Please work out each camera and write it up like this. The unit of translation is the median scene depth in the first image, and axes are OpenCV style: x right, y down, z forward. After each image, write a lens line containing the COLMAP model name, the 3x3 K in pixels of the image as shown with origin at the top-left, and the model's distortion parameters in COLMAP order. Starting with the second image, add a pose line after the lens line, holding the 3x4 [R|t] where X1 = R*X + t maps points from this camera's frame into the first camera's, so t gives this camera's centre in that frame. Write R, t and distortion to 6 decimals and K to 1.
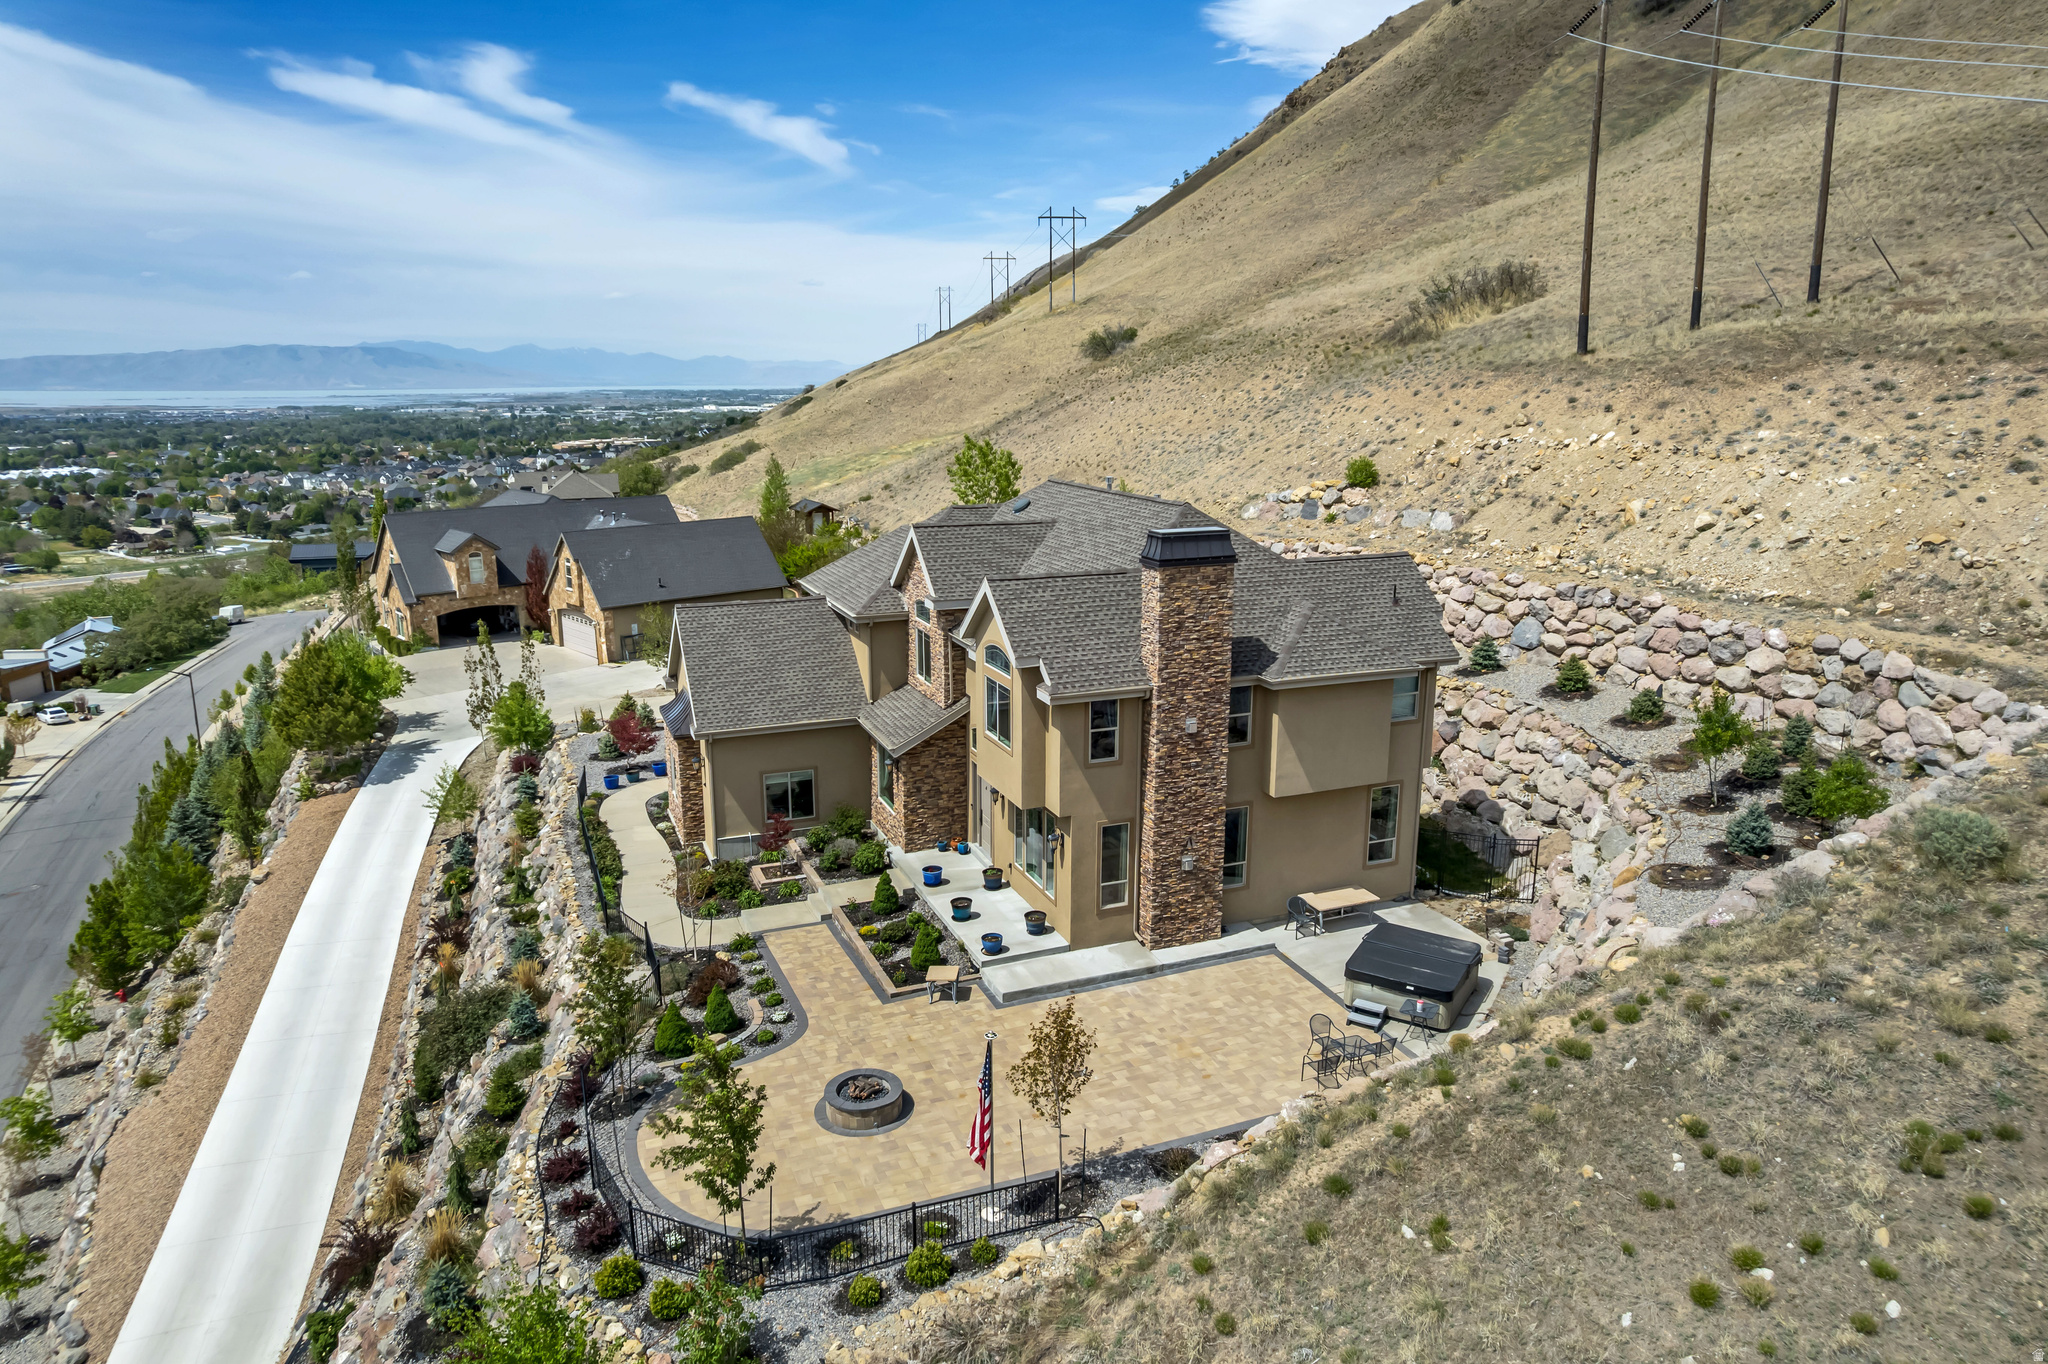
lens RADIAL K [[1316.9, 0, 1034.1], [0, 1316.9, 677.6], [0, 0, 1]] dist [-0.075707, 0.067013]
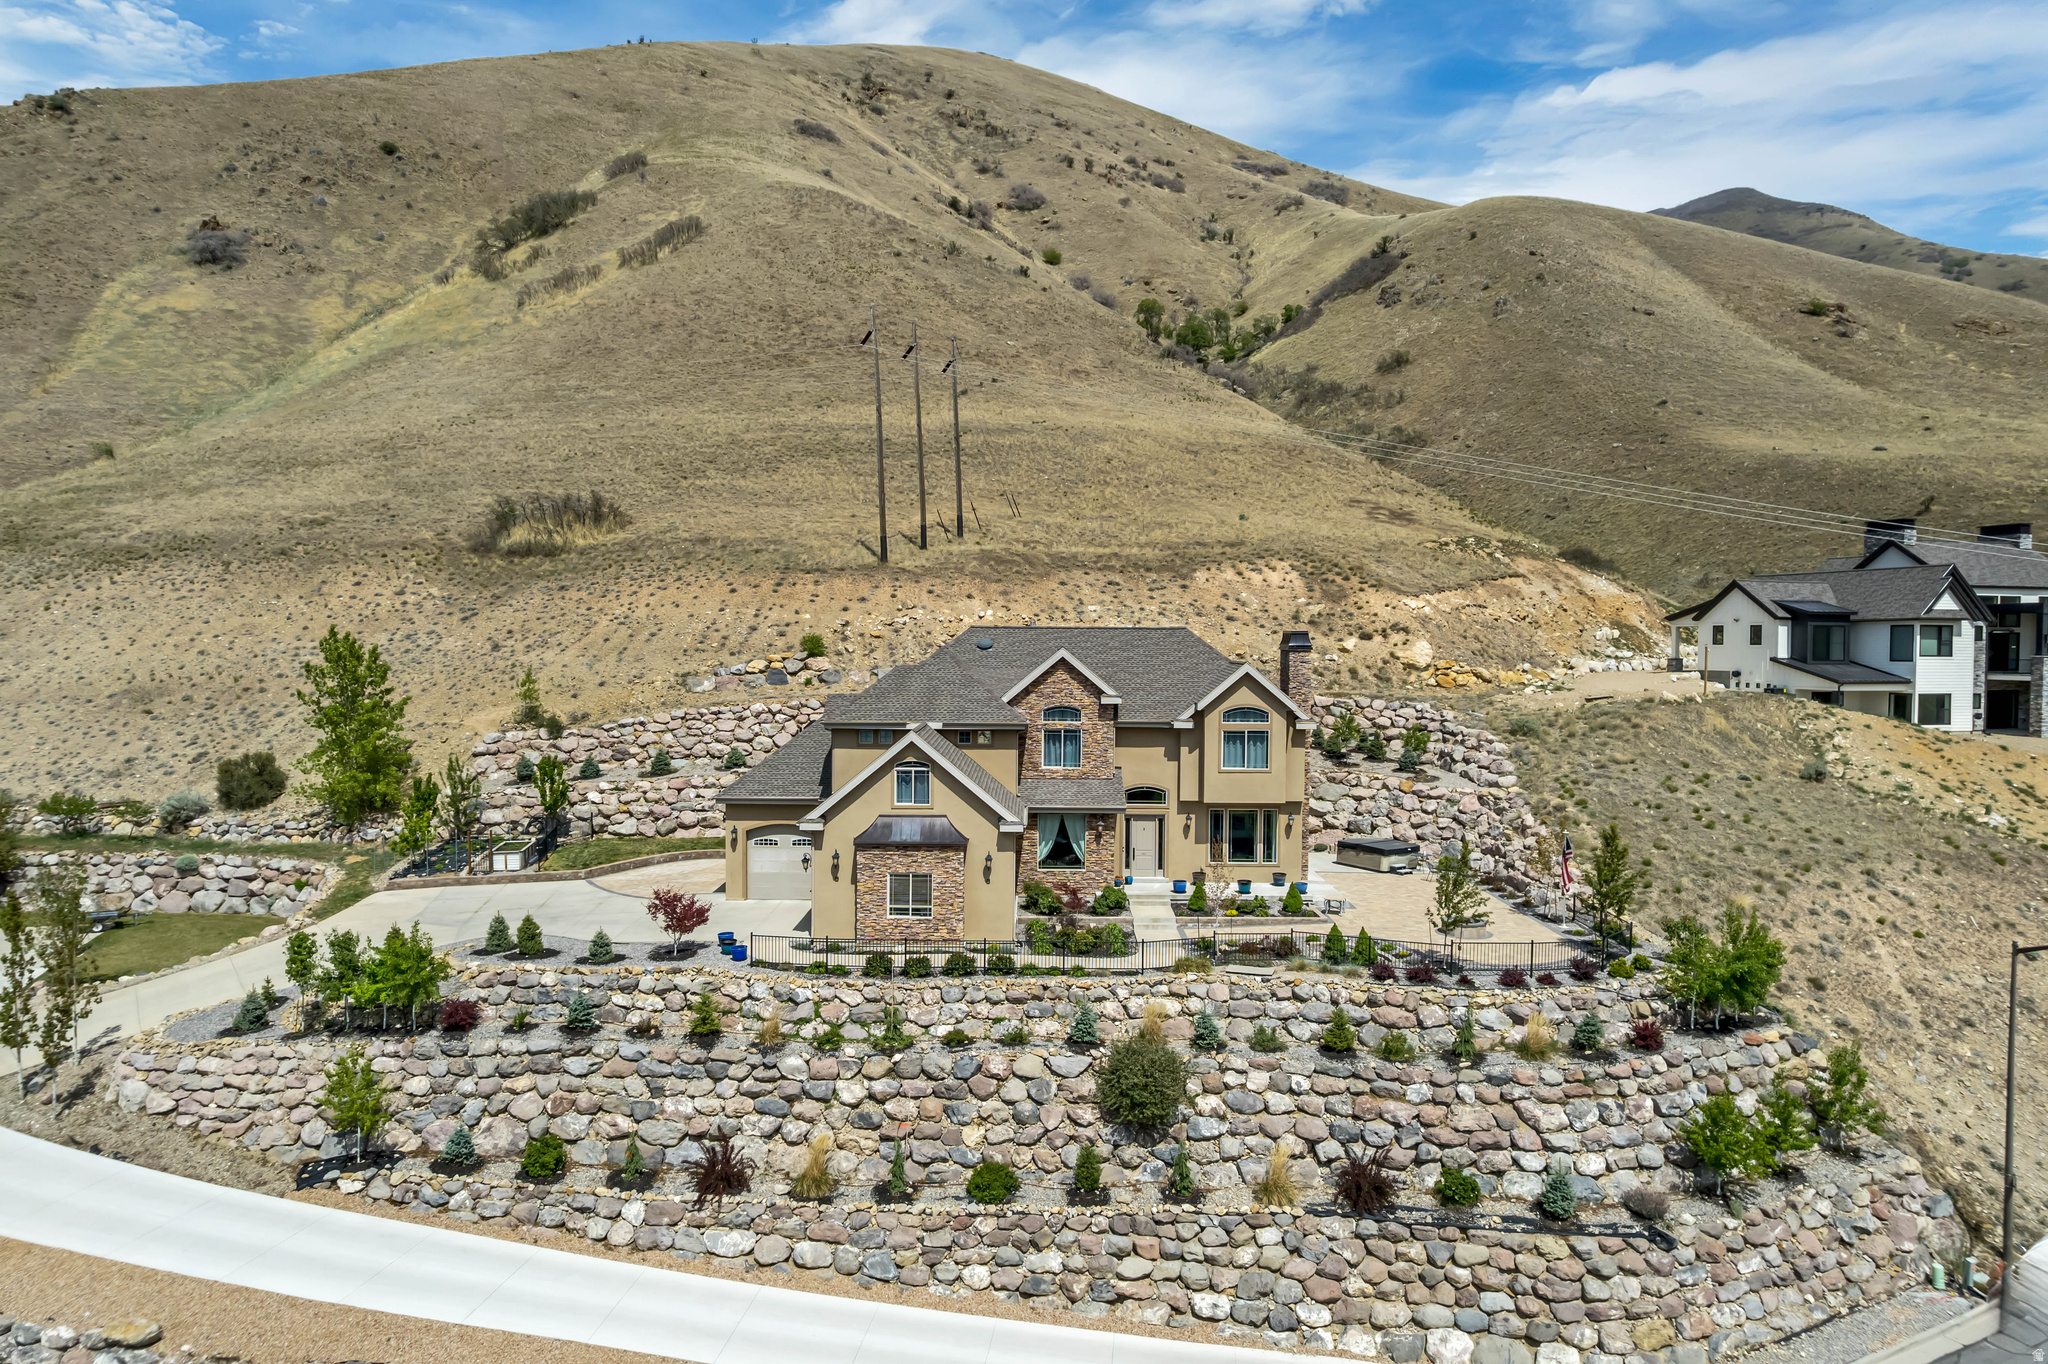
lens RADIAL K [[1316.9, 0, 1034.1], [0, 1316.9, 677.6], [0, 0, 1]] dist [-0.075707, 0.067013]
pose [[0.377334, -0.025092, 0.925737, -1.258508], [0.202953, 0.977573, -0.056227, -0.017029], [-0.903565, 0.209098, 0.373964, 0.504319]]
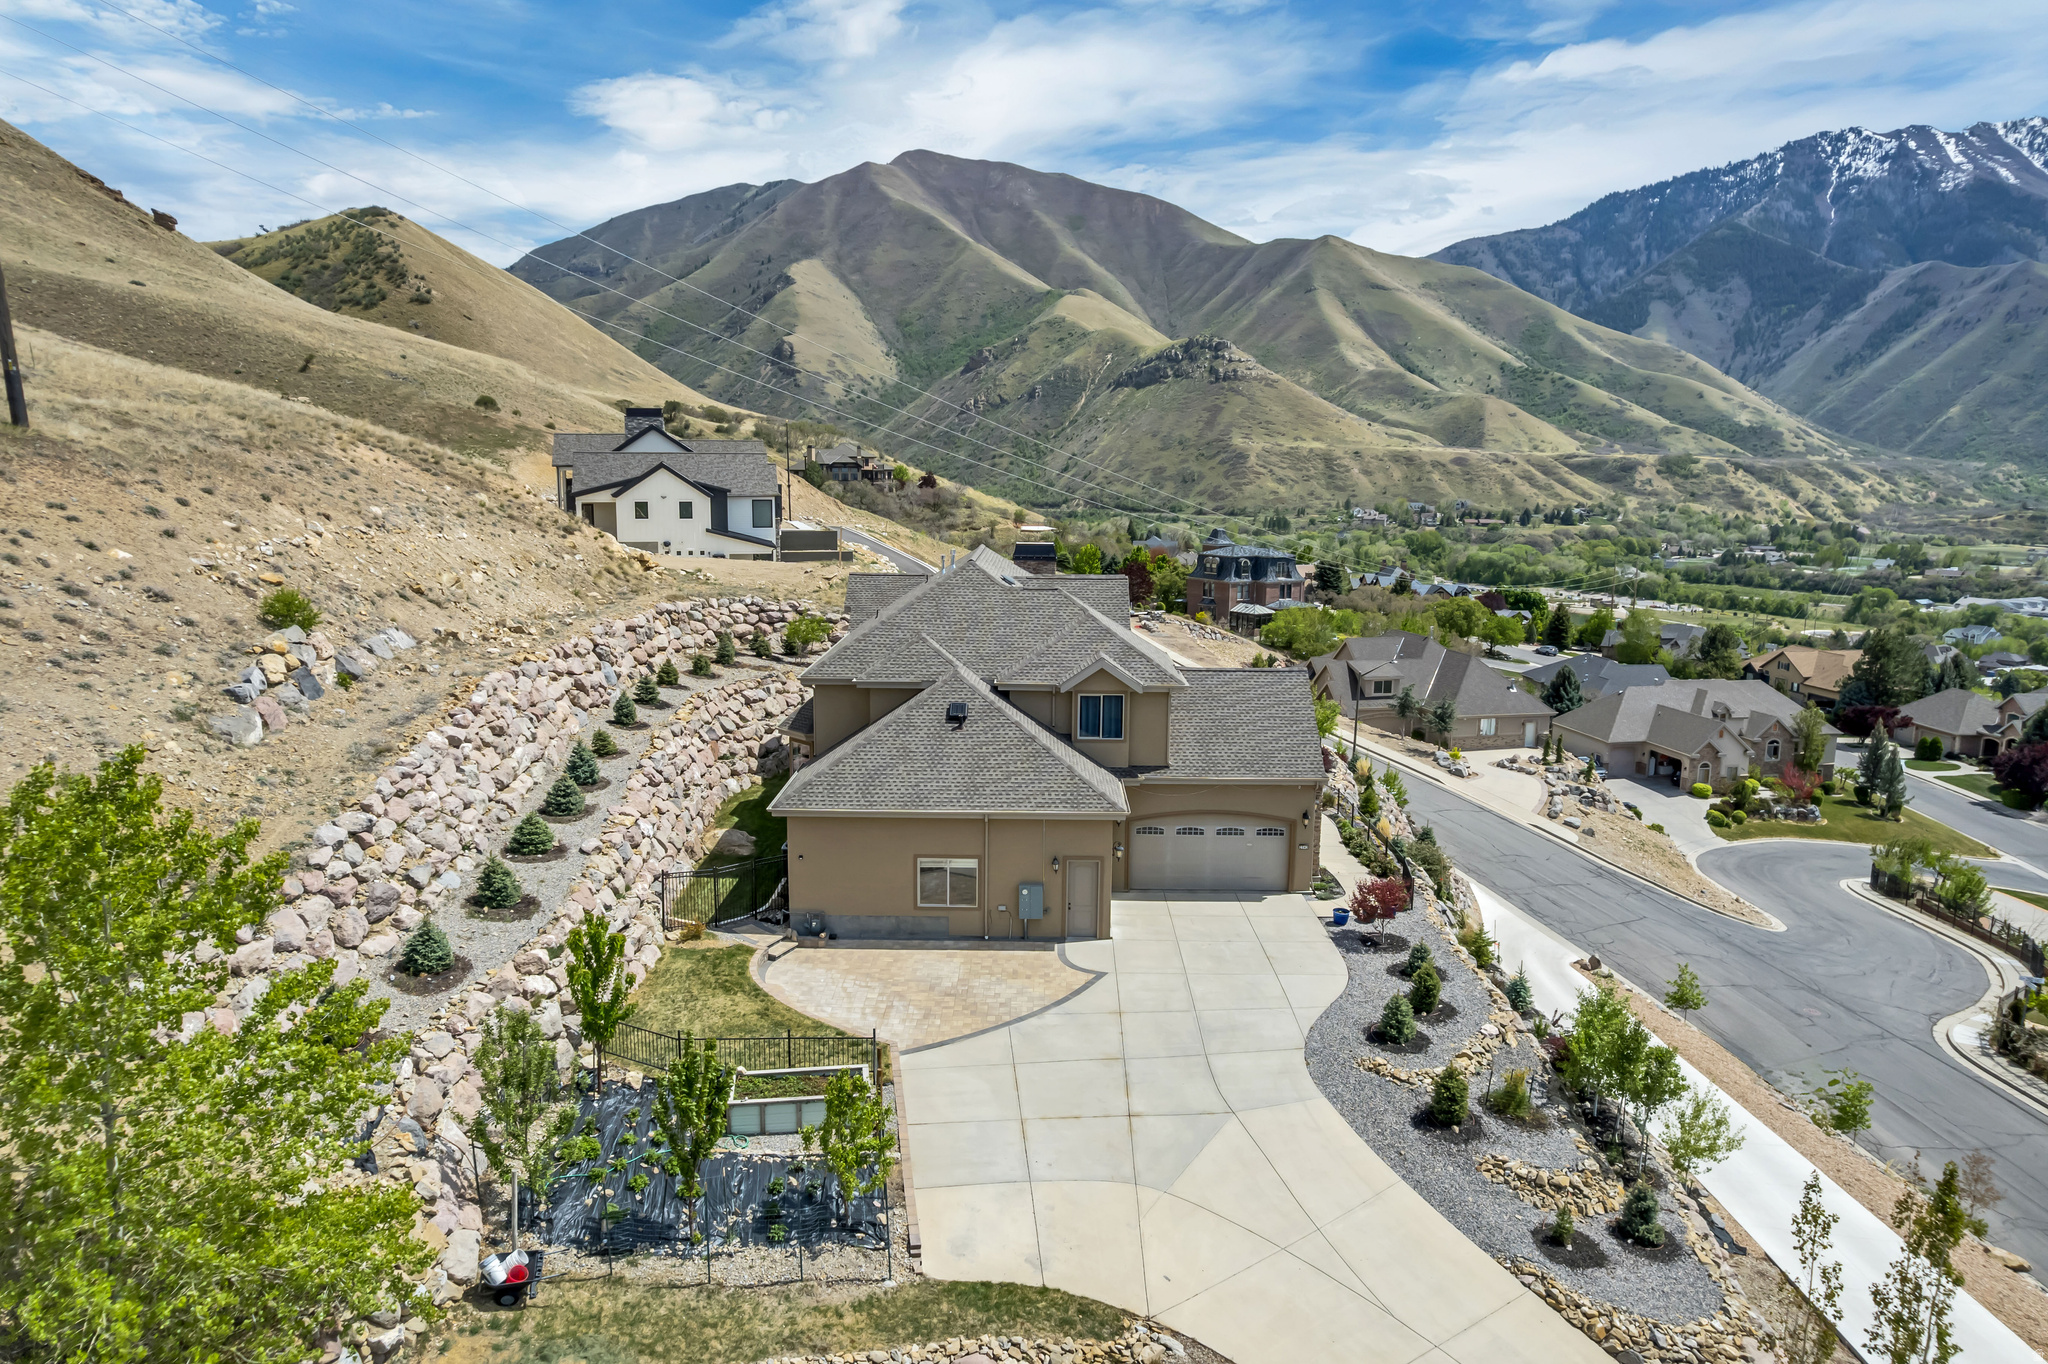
lens RADIAL K [[1316.9, 0, 1034.1], [0, 1316.9, 677.6], [0, 0, 1]] dist [-0.075707, 0.067013]
pose [[-0.924207, -0.070995, 0.375236, -0.494823], [0.075418, 0.929287, 0.361578, -0.490936], [-0.374372, 0.362472, -0.853499, 2.112769]]
